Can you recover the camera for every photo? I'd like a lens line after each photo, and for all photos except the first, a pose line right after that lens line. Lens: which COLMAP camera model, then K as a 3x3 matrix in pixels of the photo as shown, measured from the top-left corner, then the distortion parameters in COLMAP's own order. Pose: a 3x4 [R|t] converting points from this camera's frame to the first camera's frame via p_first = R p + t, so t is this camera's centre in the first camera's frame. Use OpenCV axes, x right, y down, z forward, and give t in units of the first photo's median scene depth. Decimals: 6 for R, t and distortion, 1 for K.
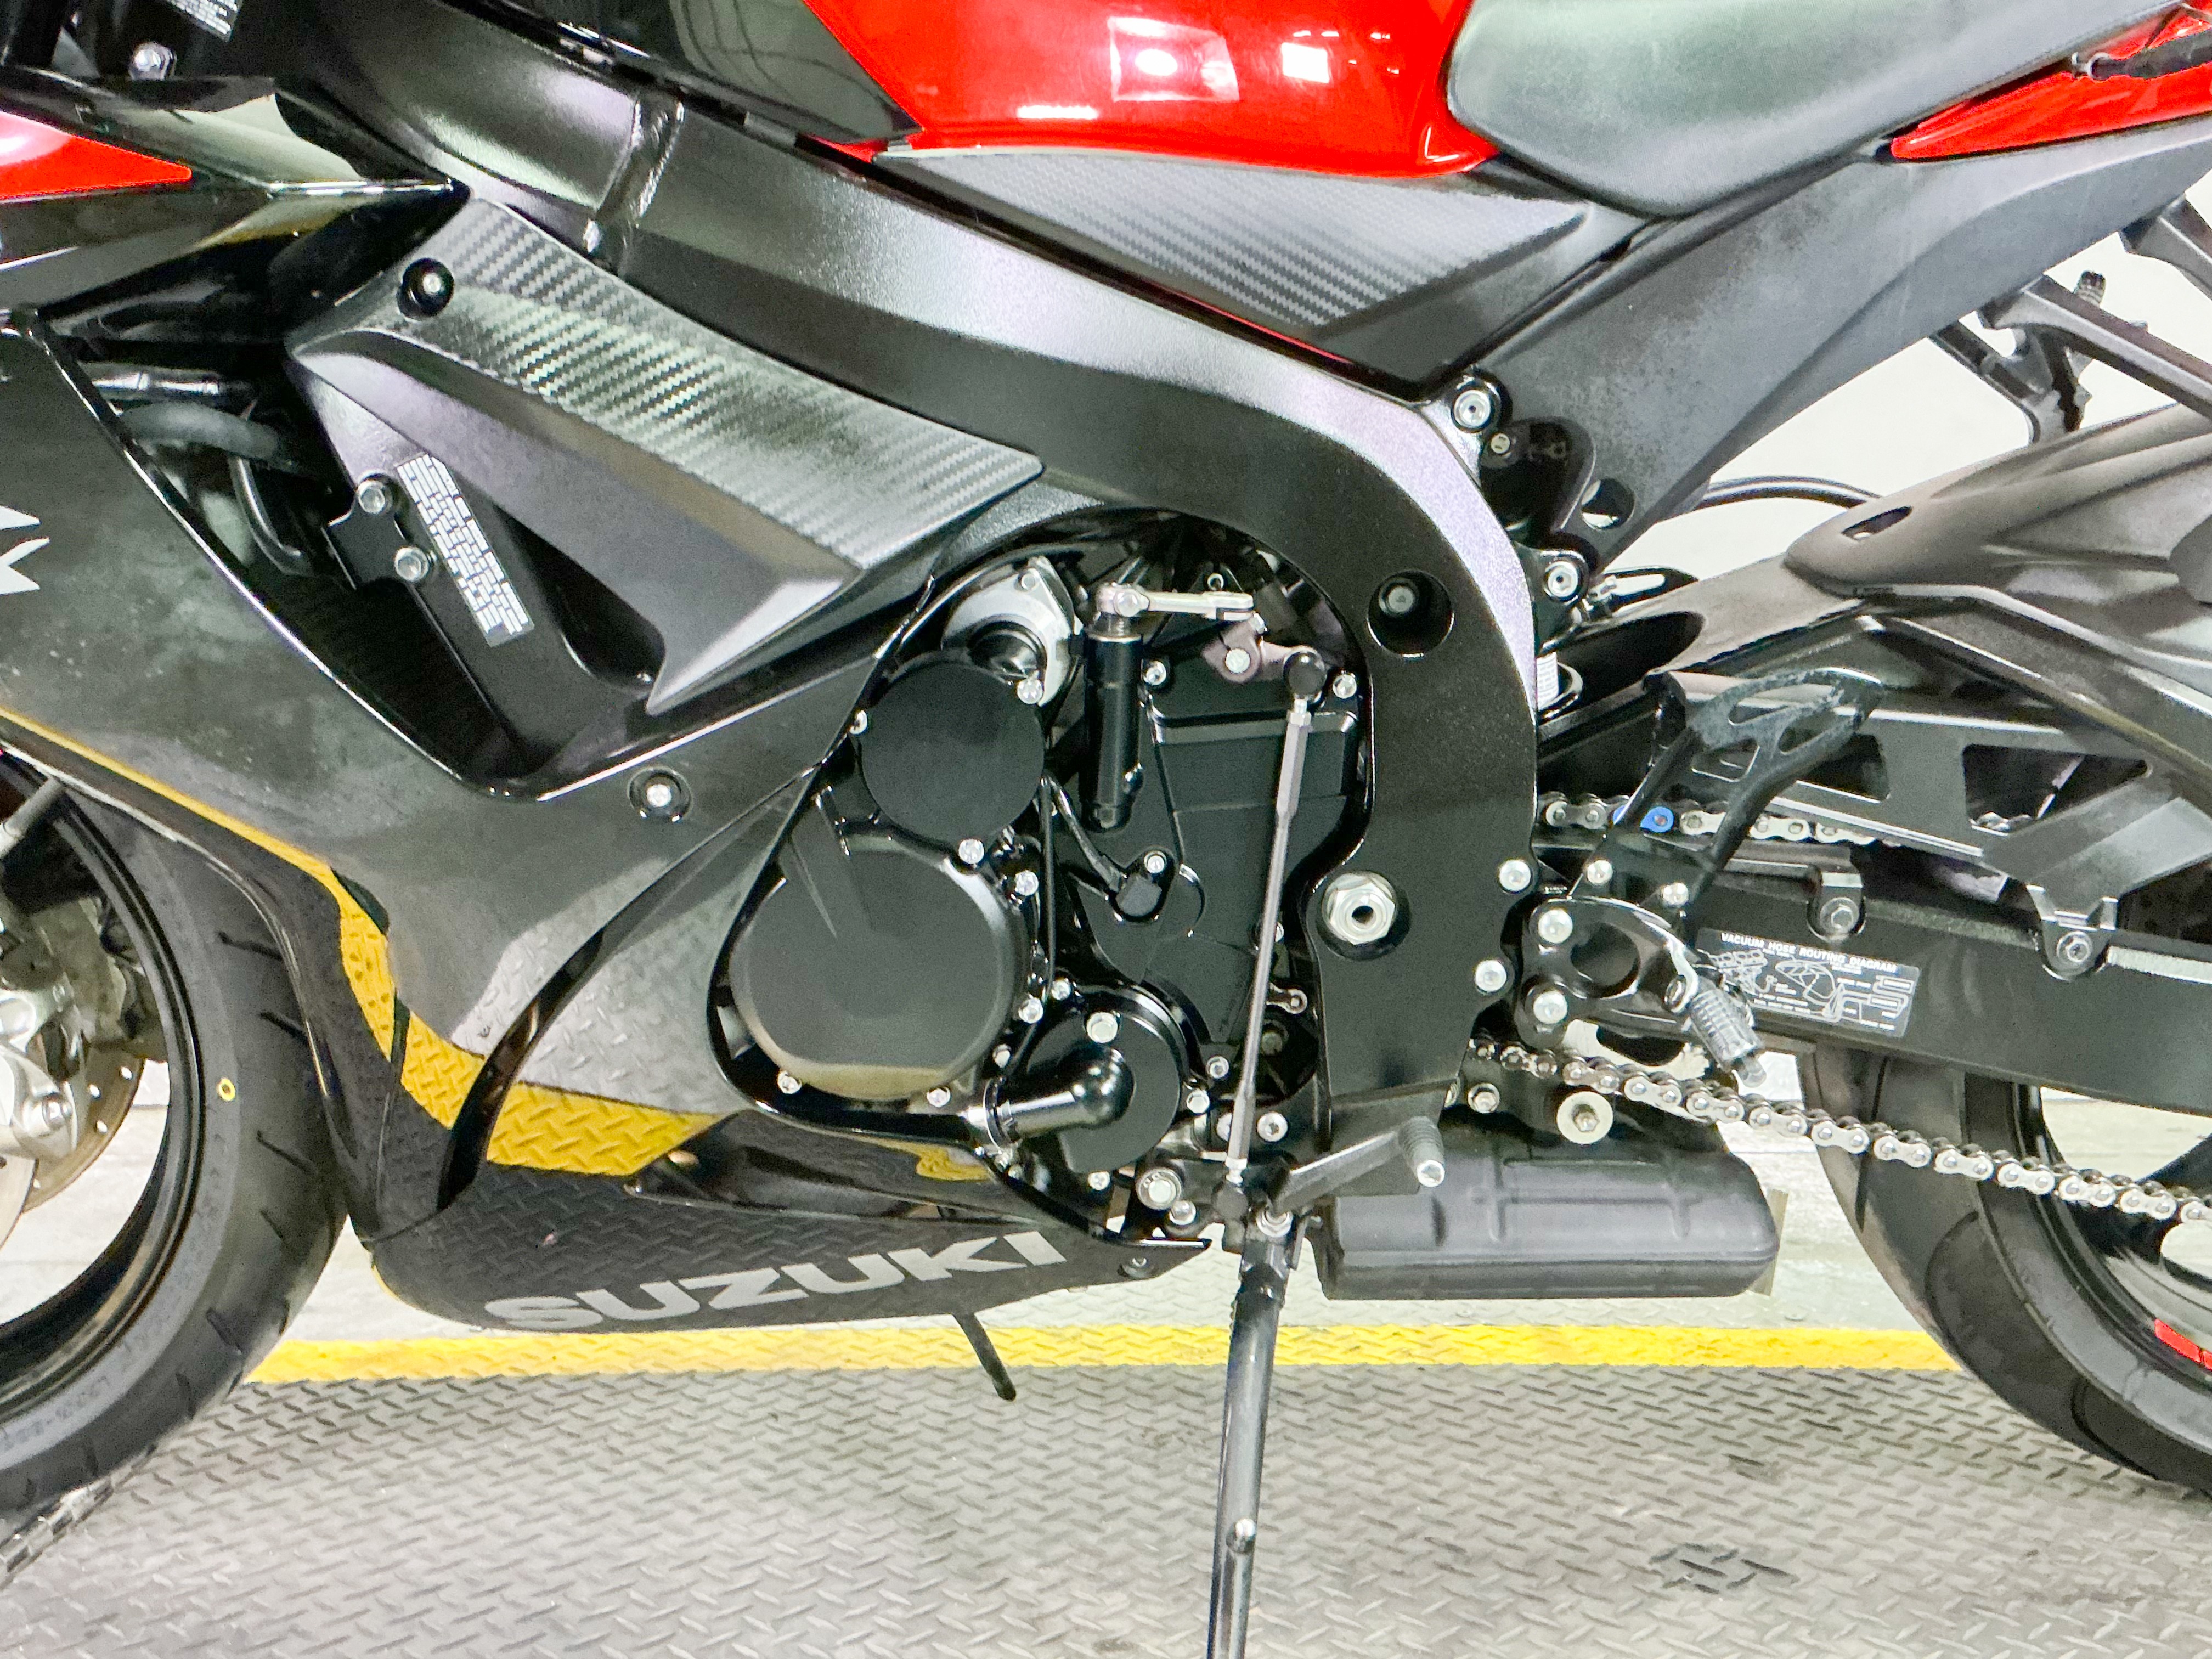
lens RADIAL K [[2194.3, 0, 1095.5], [0, 2194.3, 816.3], [0, 0, 1]] dist [0.056690, 0.000000]
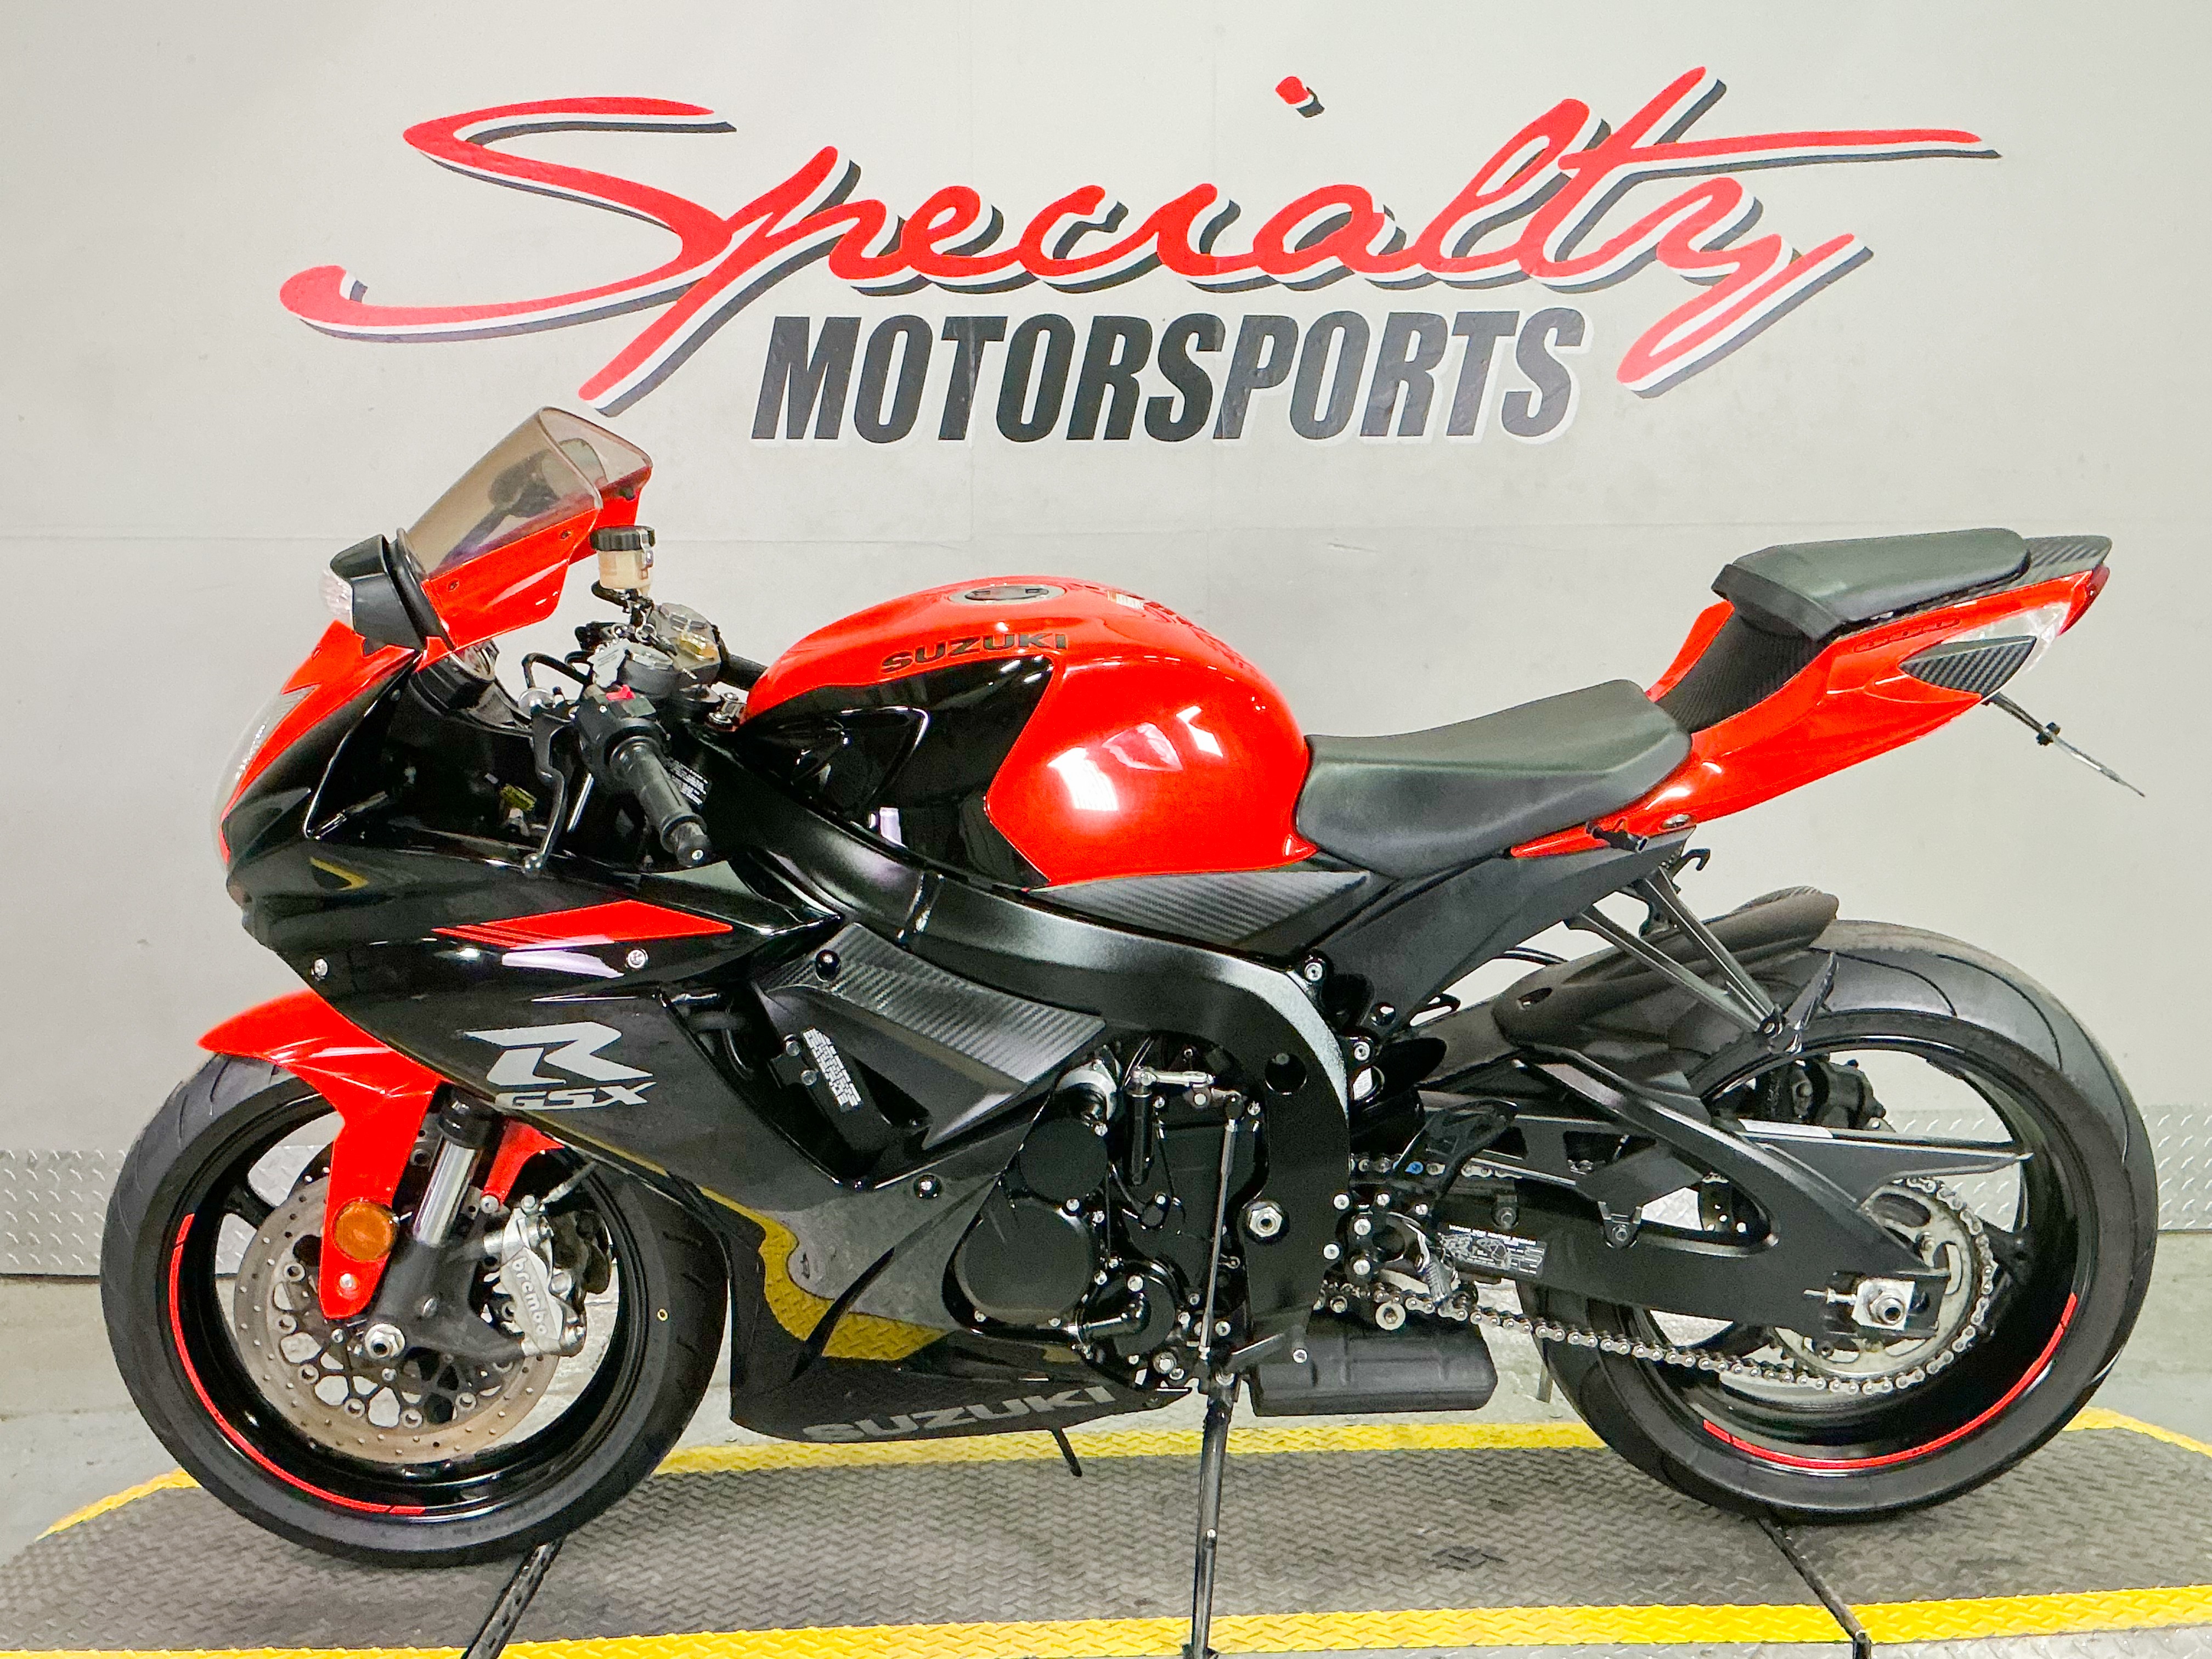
lens RADIAL K [[2279.3, 0, 1104.1], [0, 2279.3, 829.2], [0, 0, 1]] dist [0.075803, 0.000000]
pose [[0.999691, -0.015603, 0.019360, -0.056867], [0.016058, 0.999593, -0.023577, -0.256573], [-0.018984, 0.023880, 0.999535, -1.038840]]
